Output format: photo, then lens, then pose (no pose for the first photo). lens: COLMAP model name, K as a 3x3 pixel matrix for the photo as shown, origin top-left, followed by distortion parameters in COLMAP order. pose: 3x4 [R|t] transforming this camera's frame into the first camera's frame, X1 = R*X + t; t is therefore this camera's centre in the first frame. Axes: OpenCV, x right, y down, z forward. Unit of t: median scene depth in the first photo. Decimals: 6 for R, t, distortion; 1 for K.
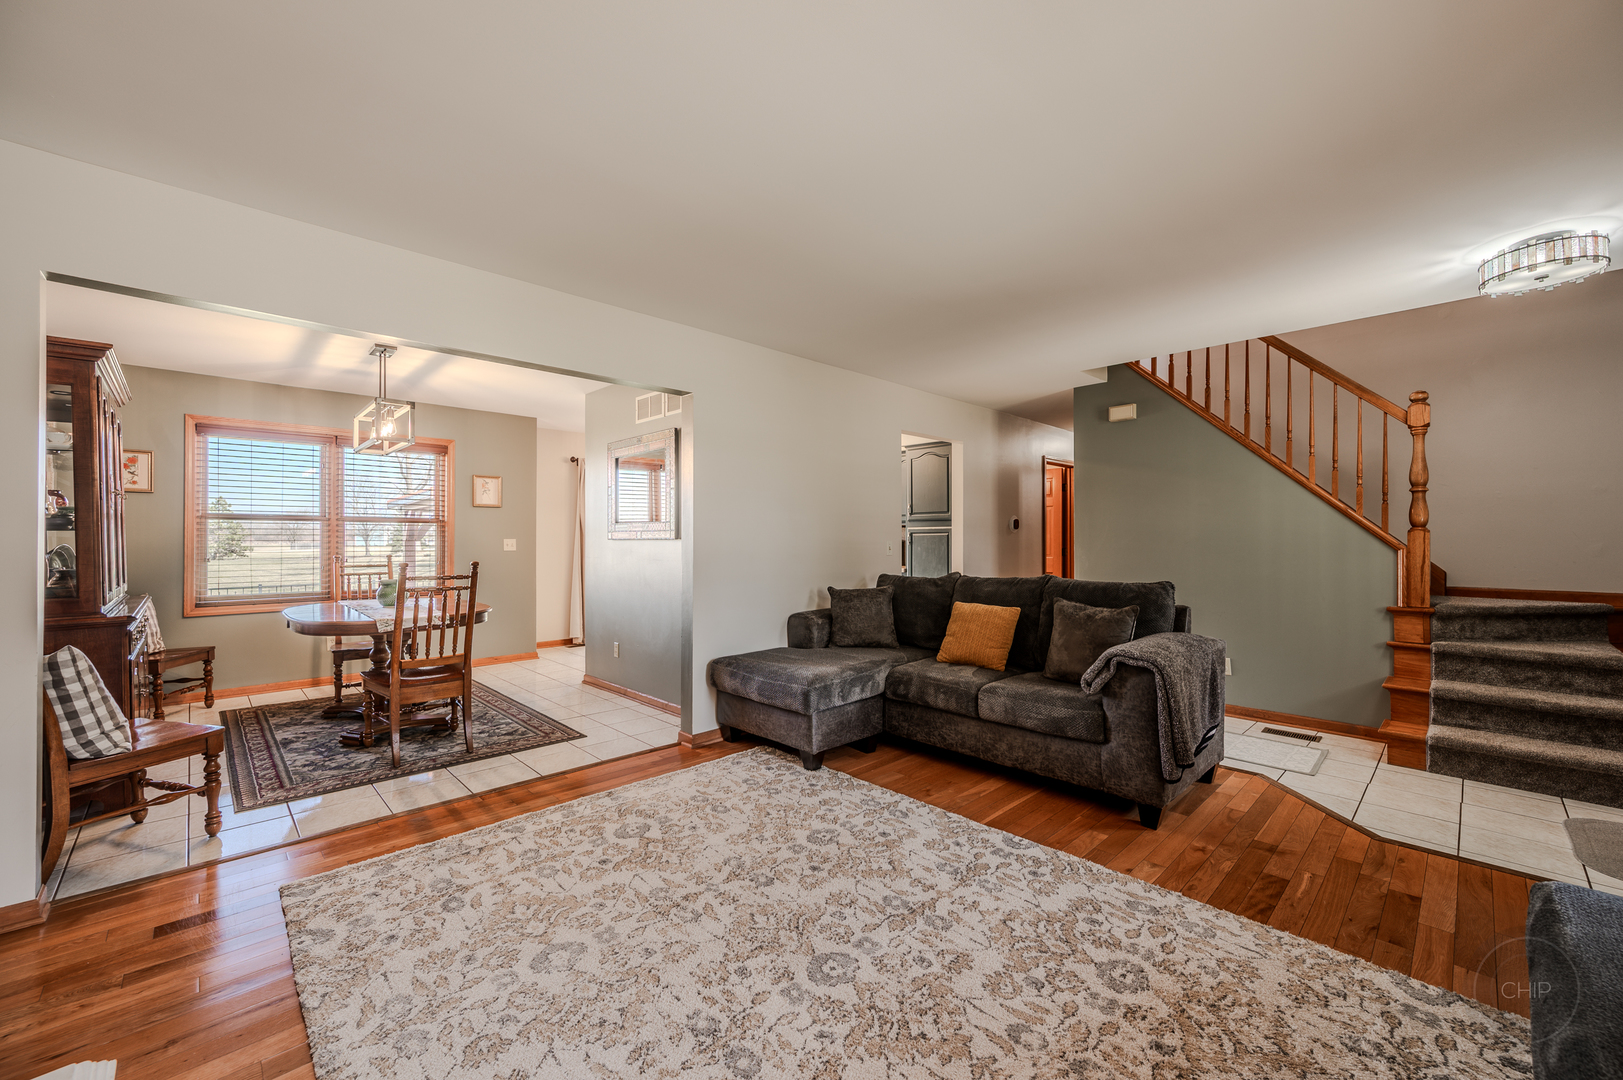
lens RADIAL K [[642.4, 0, 813.7], [0, 642.4, 539.7], [0, 0, 1]] dist [0.000888, -0.000079]
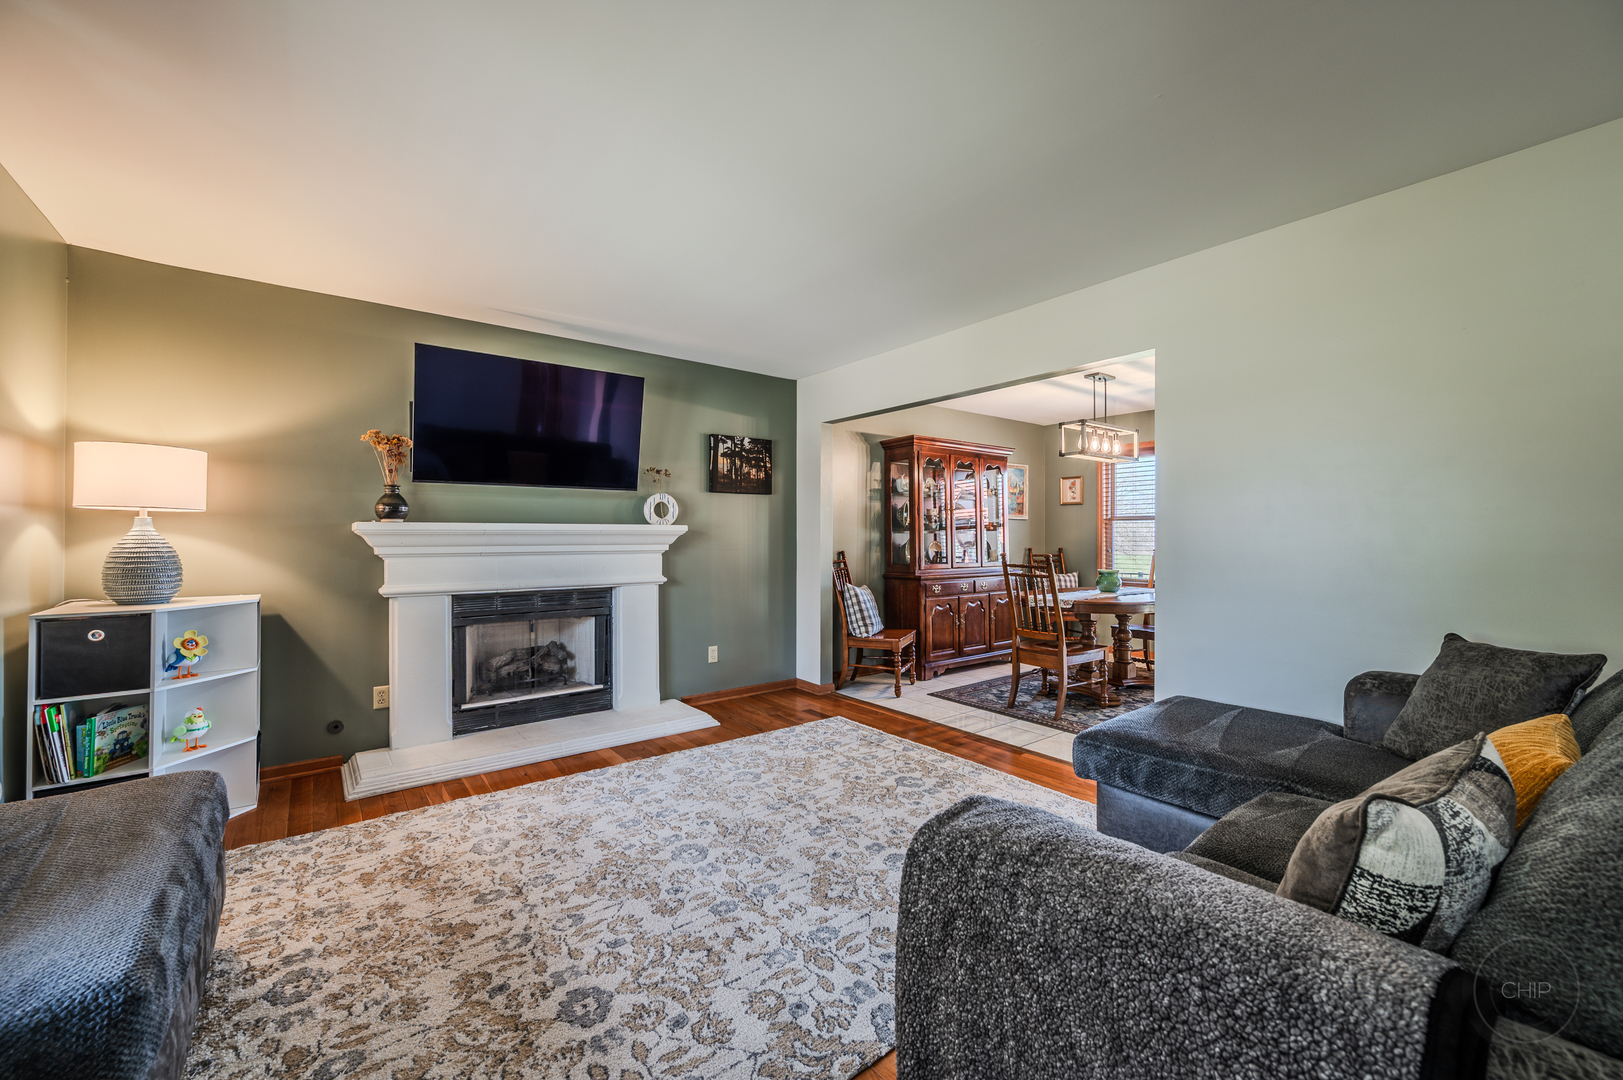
lens RADIAL K [[642.4, 0, 813.7], [0, 642.4, 539.7], [0, 0, 1]] dist [0.000888, -0.000079]
pose [[-0.104885, 0.006722, -0.994462, 0.970256], [0.000049, 0.999977, 0.006754, -0.001325], [0.994484, 0.000659, -0.104883, 1.012369]]
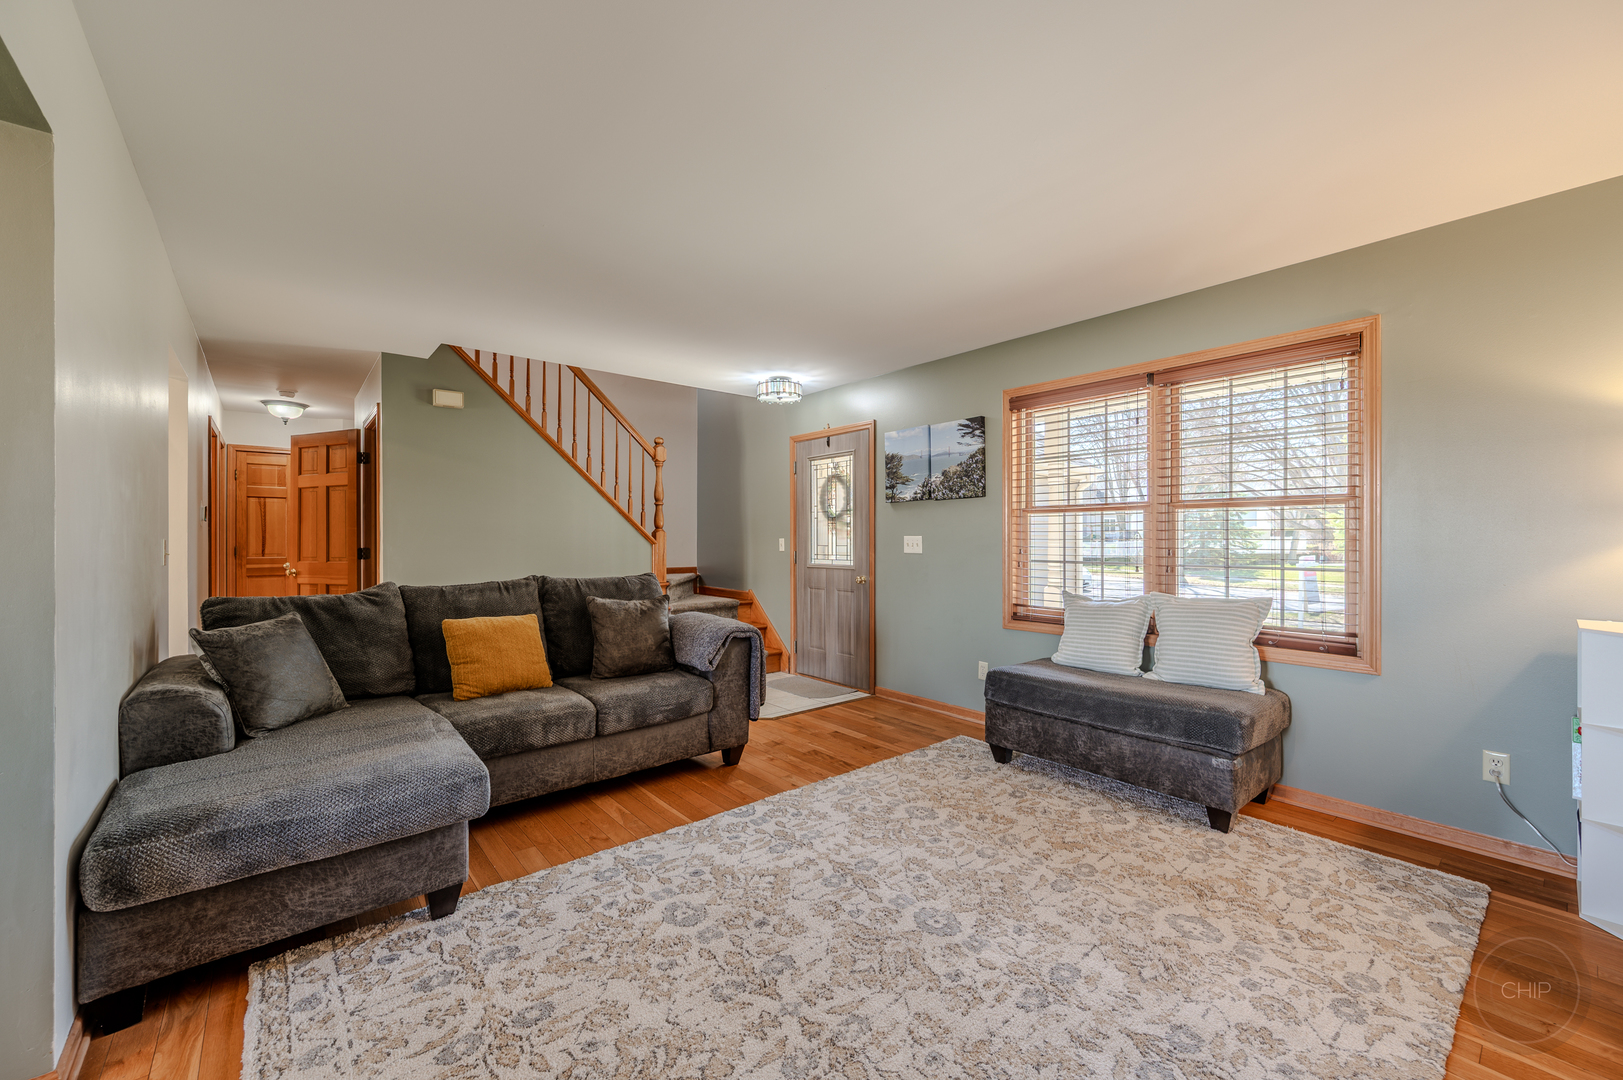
lens RADIAL K [[642.4, 0, 813.7], [0, 642.4, 539.7], [0, 0, 1]] dist [0.000888, -0.000079]
pose [[0.065952, -0.001992, 0.997821, -0.793929], [-0.002600, 0.999994, 0.002168, 0.000952], [-0.997819, -0.002738, 0.065947, 0.825999]]
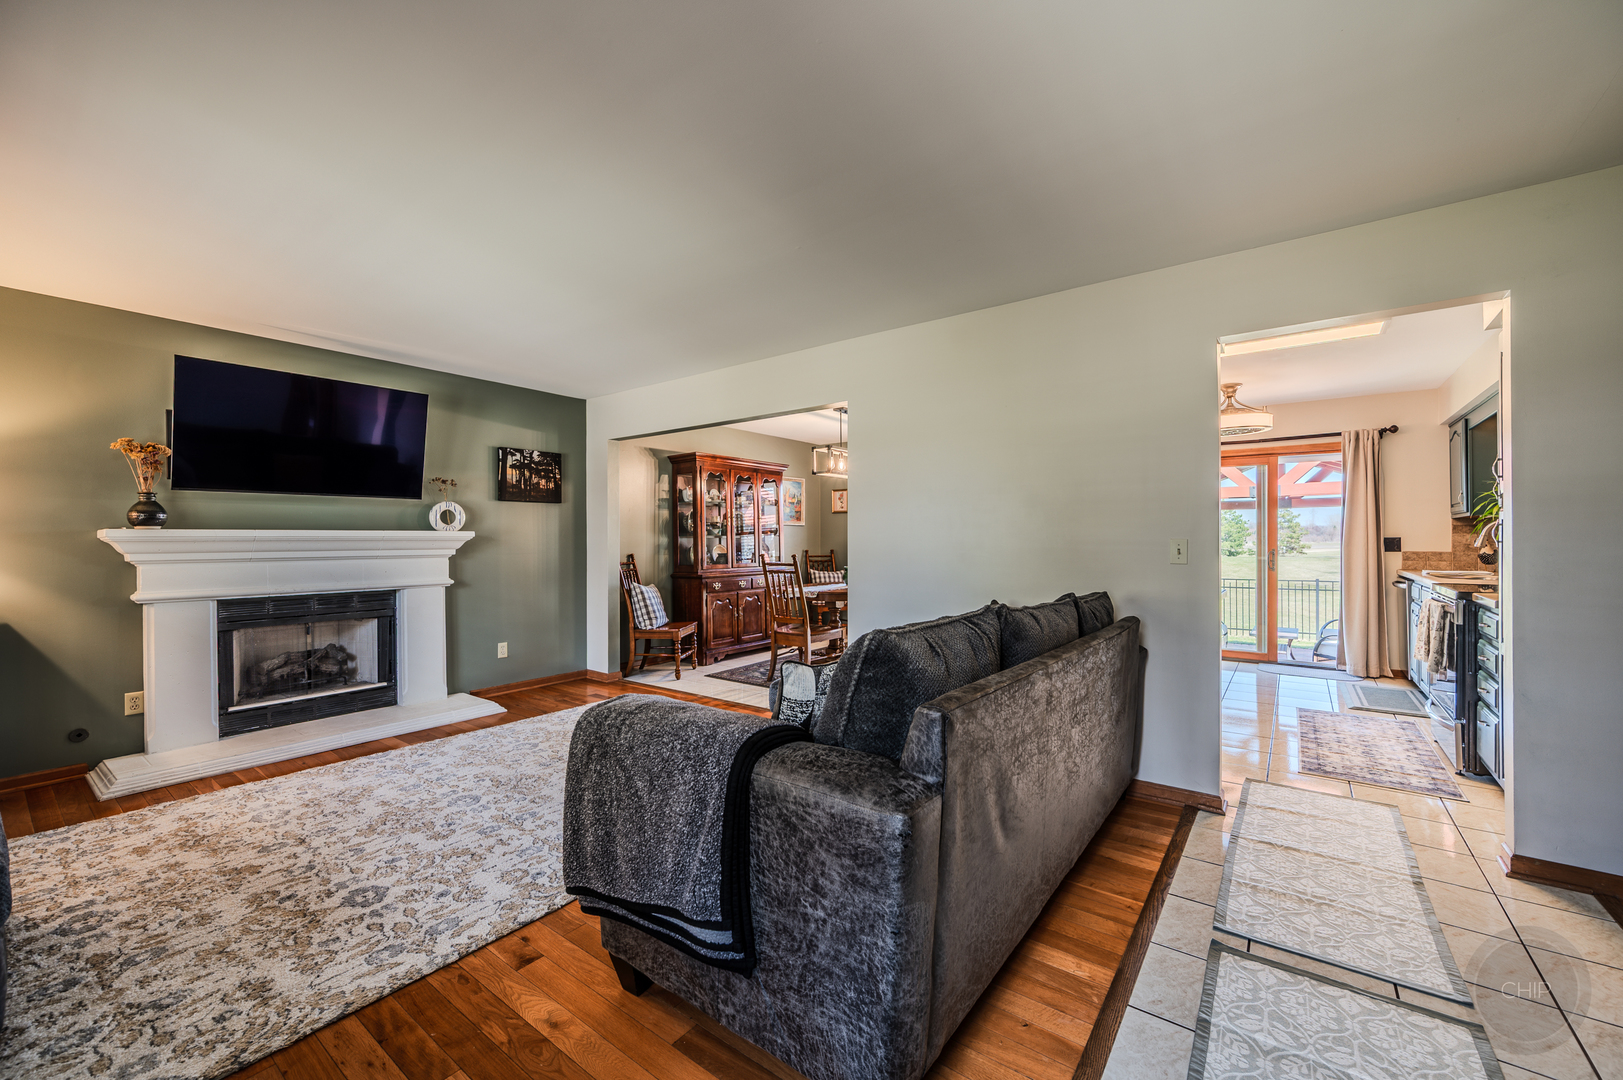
lens RADIAL K [[639.4, 0, 811.3], [0, 639.4, 543.0], [0, 0, 1]] dist [0.000222, 0.000983]
pose [[0.156422, 0.005038, -0.987677, 1.293209], [0.004998, 0.999970, 0.005893, -0.000507], [0.987678, -0.005858, 0.156392, 1.175919]]
